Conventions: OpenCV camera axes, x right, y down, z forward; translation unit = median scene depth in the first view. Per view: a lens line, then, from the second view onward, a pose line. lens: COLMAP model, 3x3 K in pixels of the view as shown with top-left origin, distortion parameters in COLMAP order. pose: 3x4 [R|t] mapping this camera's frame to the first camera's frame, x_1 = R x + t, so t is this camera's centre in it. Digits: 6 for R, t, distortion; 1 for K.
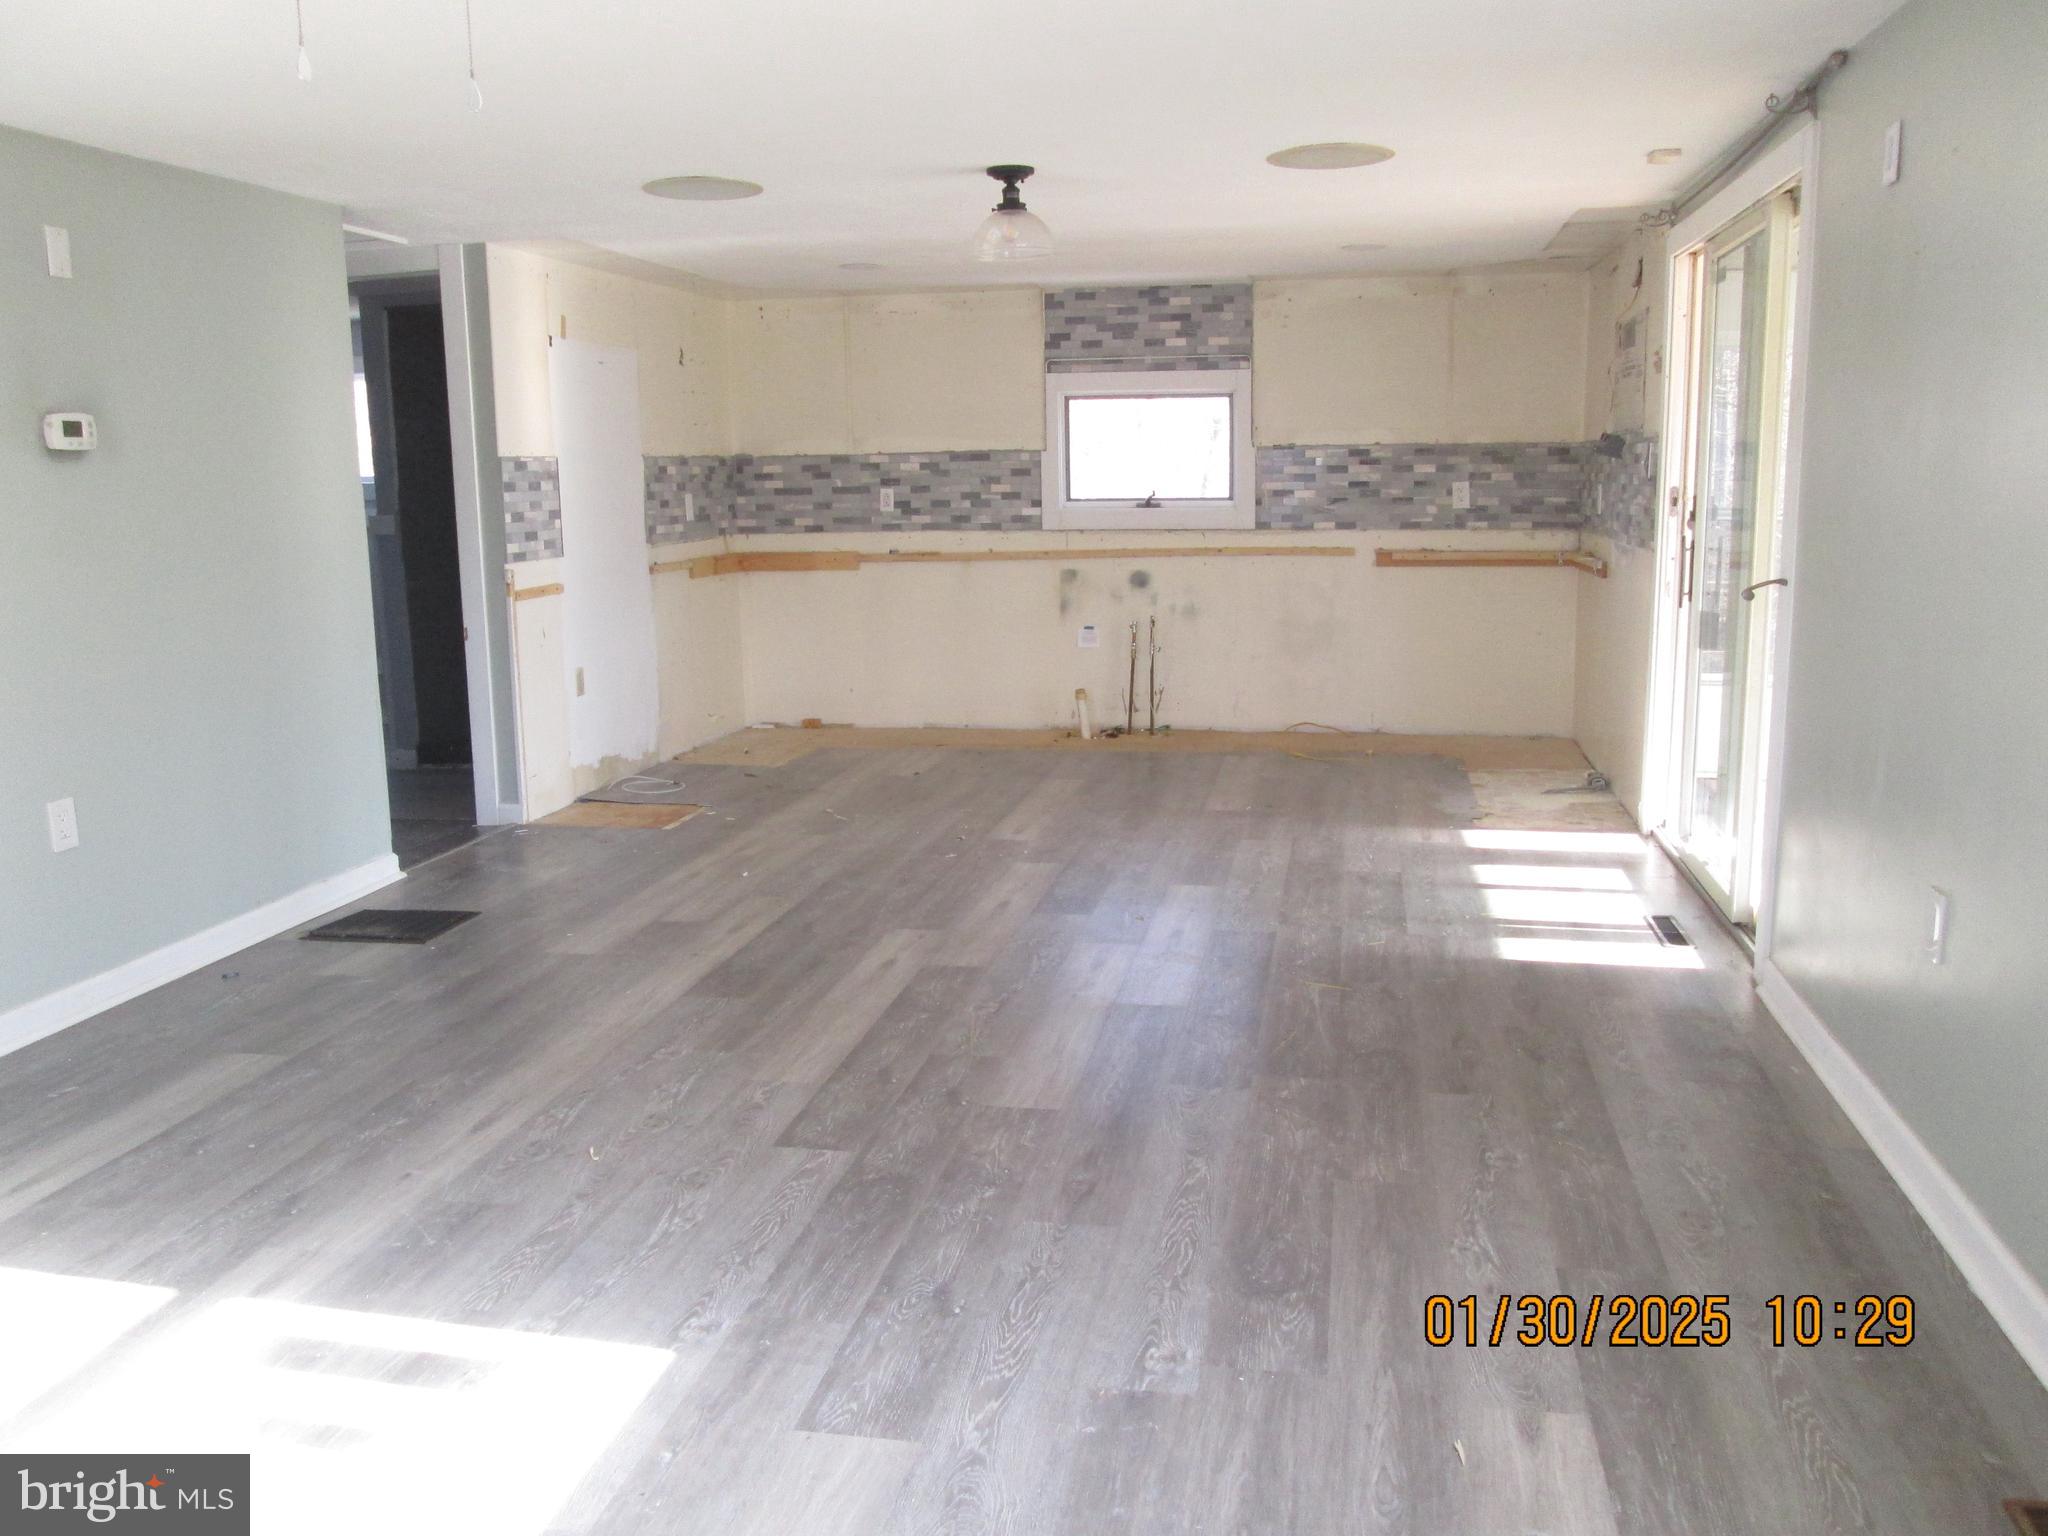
lens RADIAL K [[1716.5, 0, 1036.9], [0, 1716.5, 752.7], [0, 0, 1]] dist [-0.044837, 0.007026]
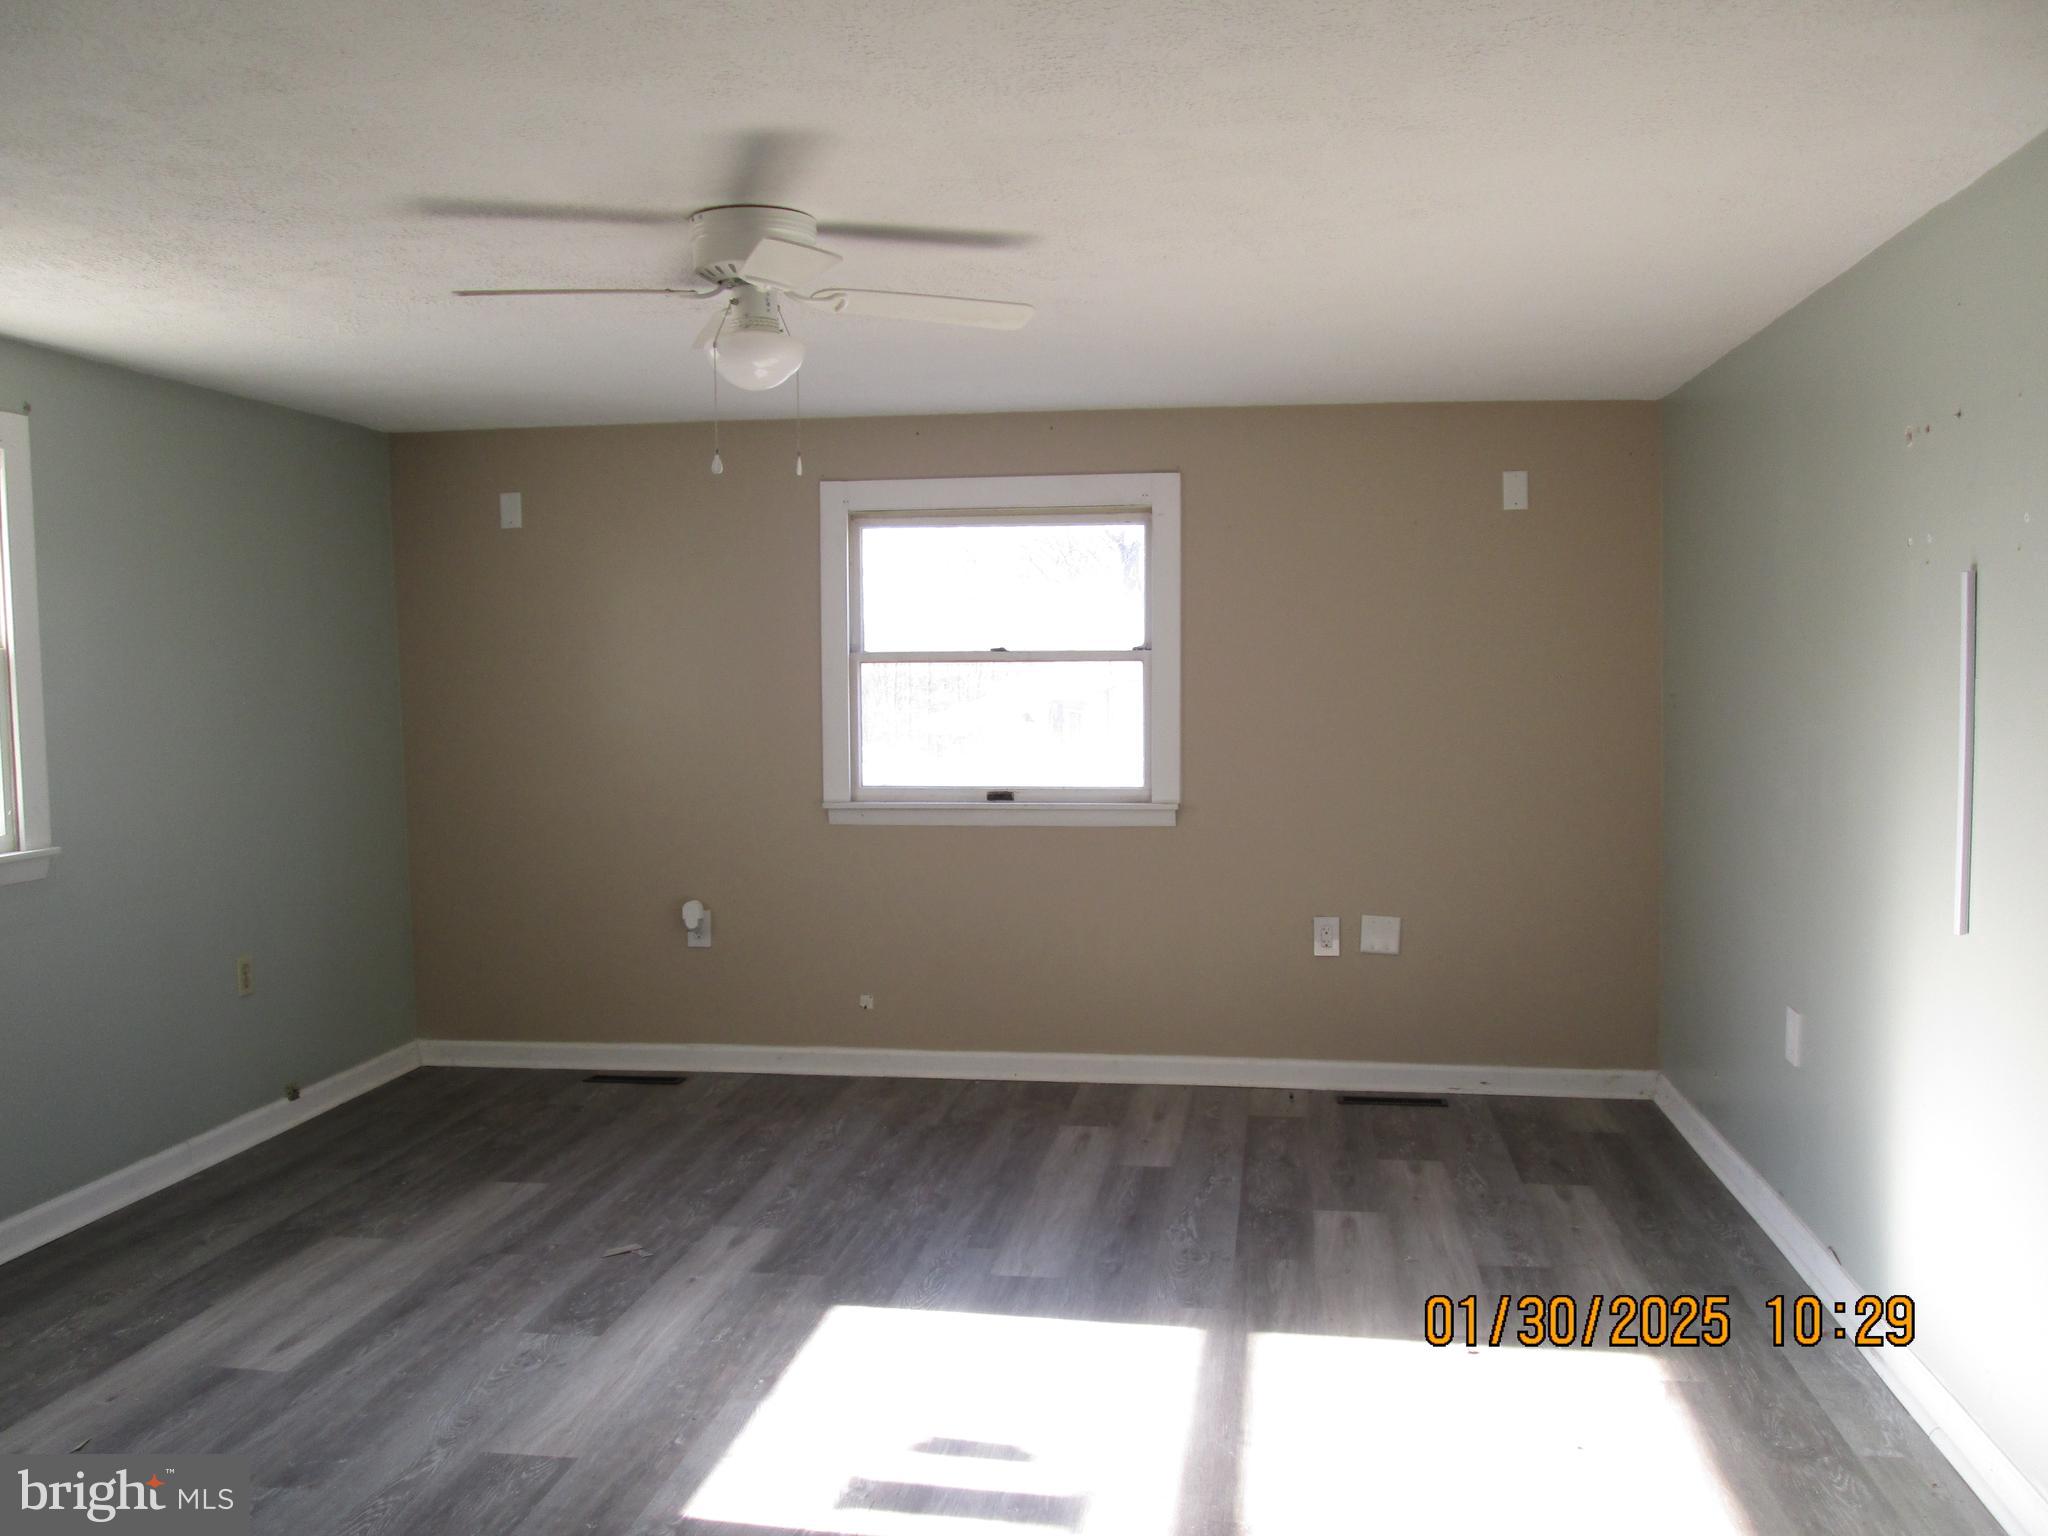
lens RADIAL K [[1716.5, 0, 1036.9], [0, 1716.5, 752.7], [0, 0, 1]] dist [-0.044837, 0.007026]
pose [[-0.998985, 0.031121, -0.032558, -0.134687], [0.023306, 0.975759, 0.217604, -0.109932], [0.038541, 0.216624, -0.975494, 0.626798]]
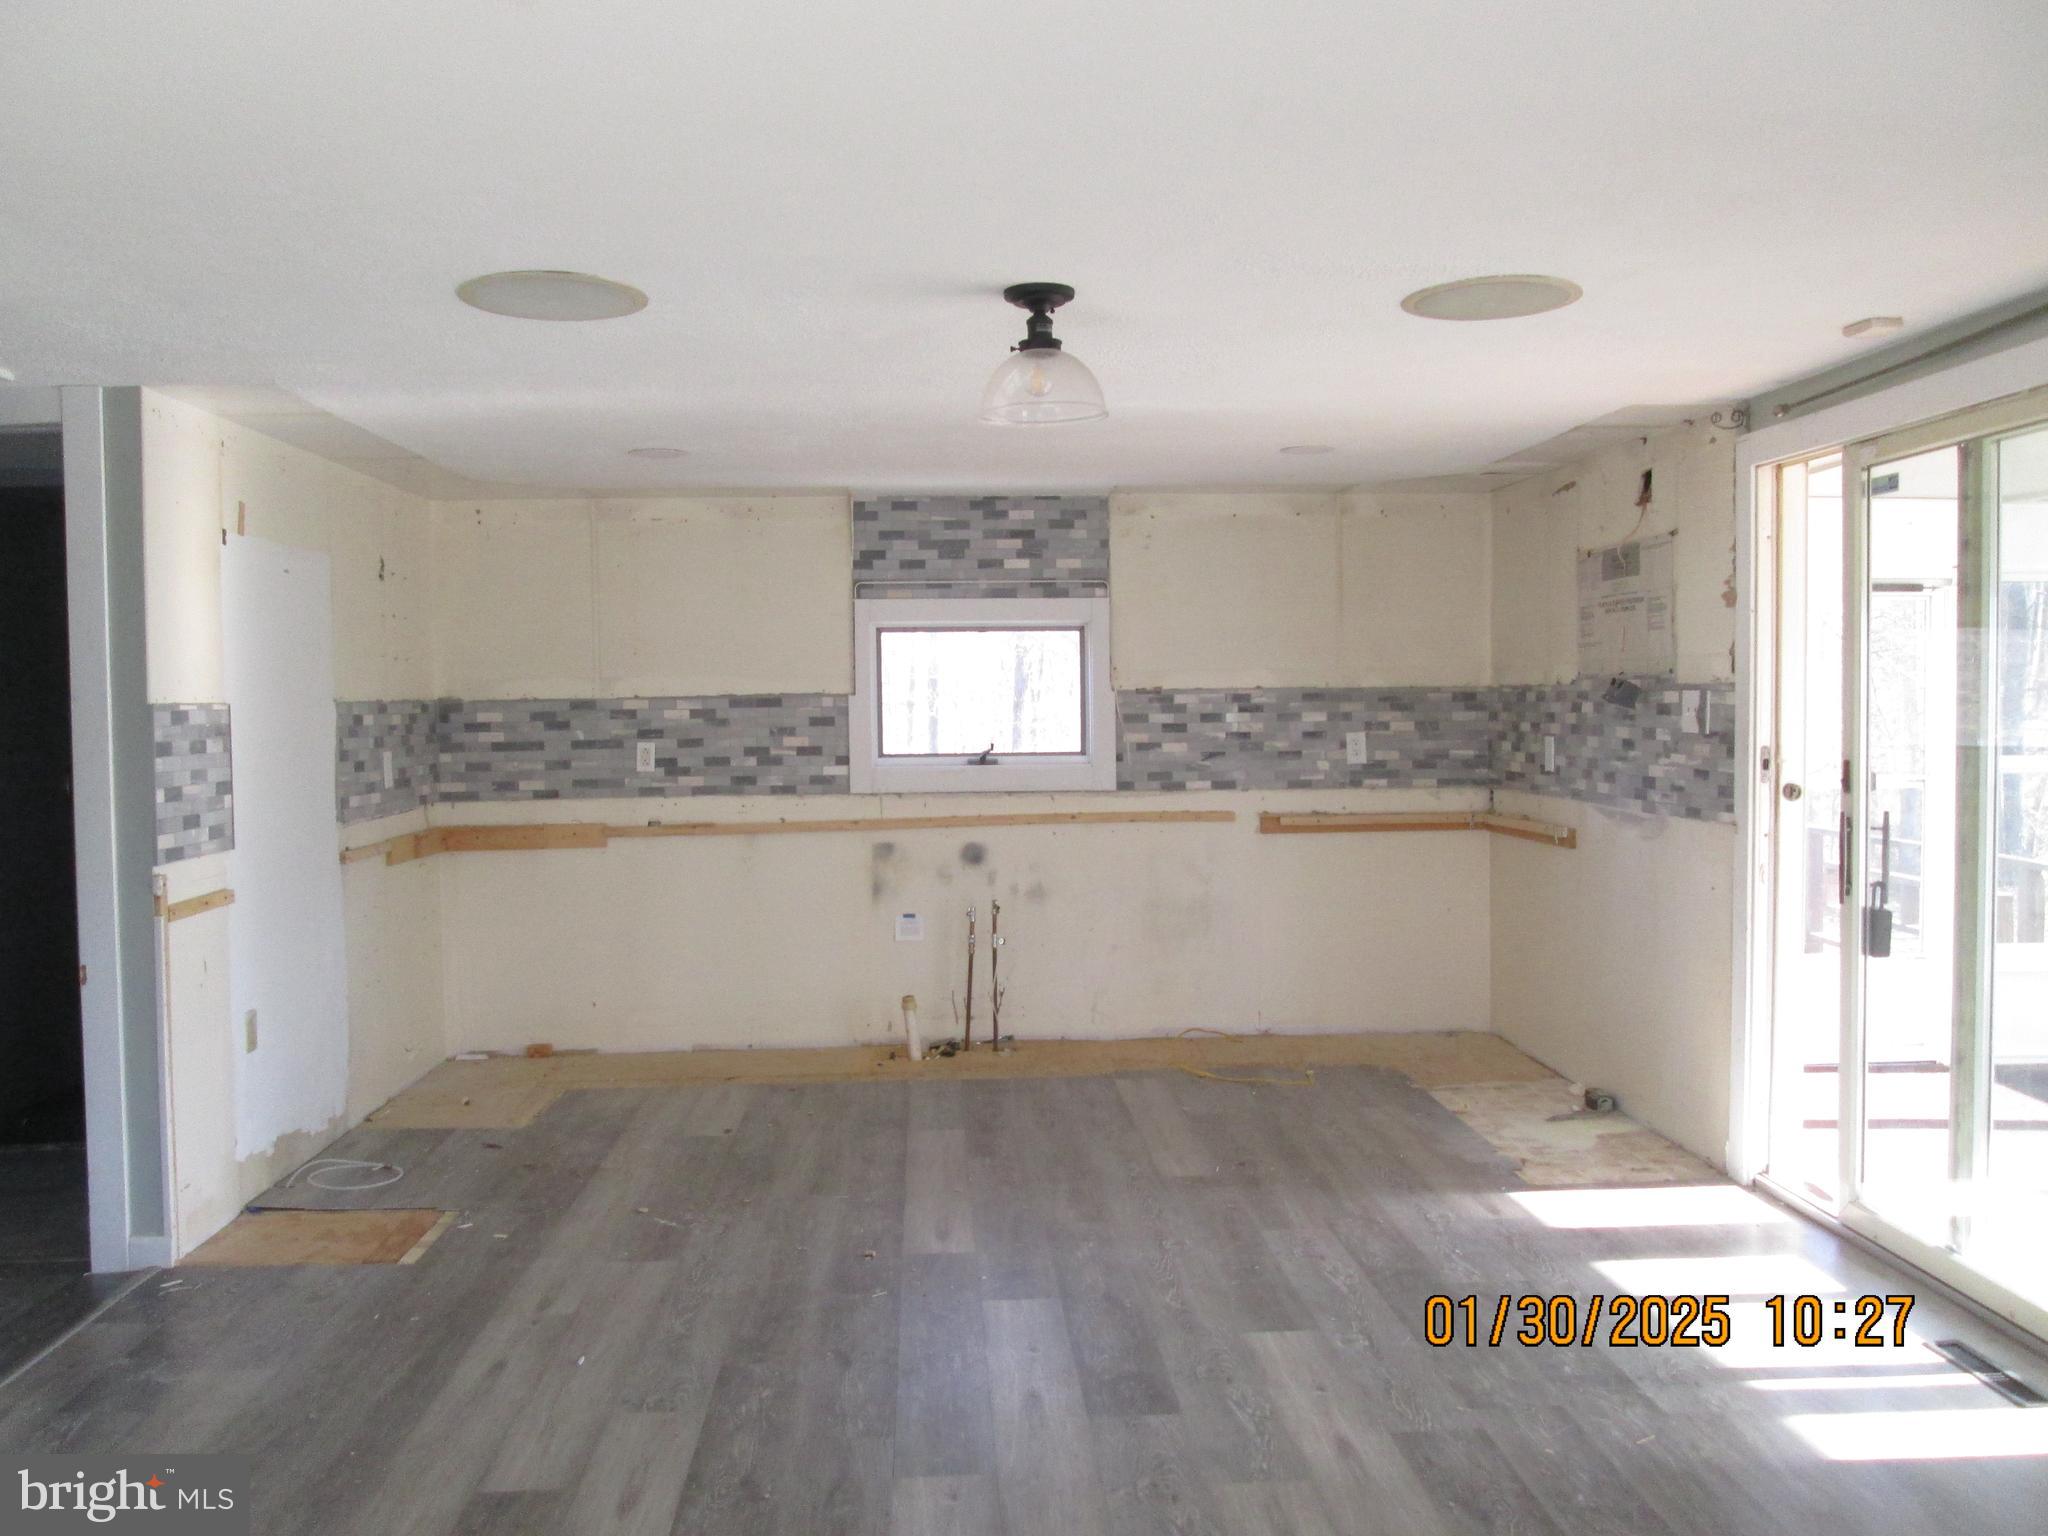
lens RADIAL K [[1716.5, 0, 1036.9], [0, 1716.5, 752.7], [0, 0, 1]] dist [-0.044837, 0.007026]
pose [[0.970103, -0.005132, 0.242640, -0.111652], [0.038039, 0.990635, -0.131129, -0.044211], [-0.239695, 0.136439, 0.961213, 0.229722]]
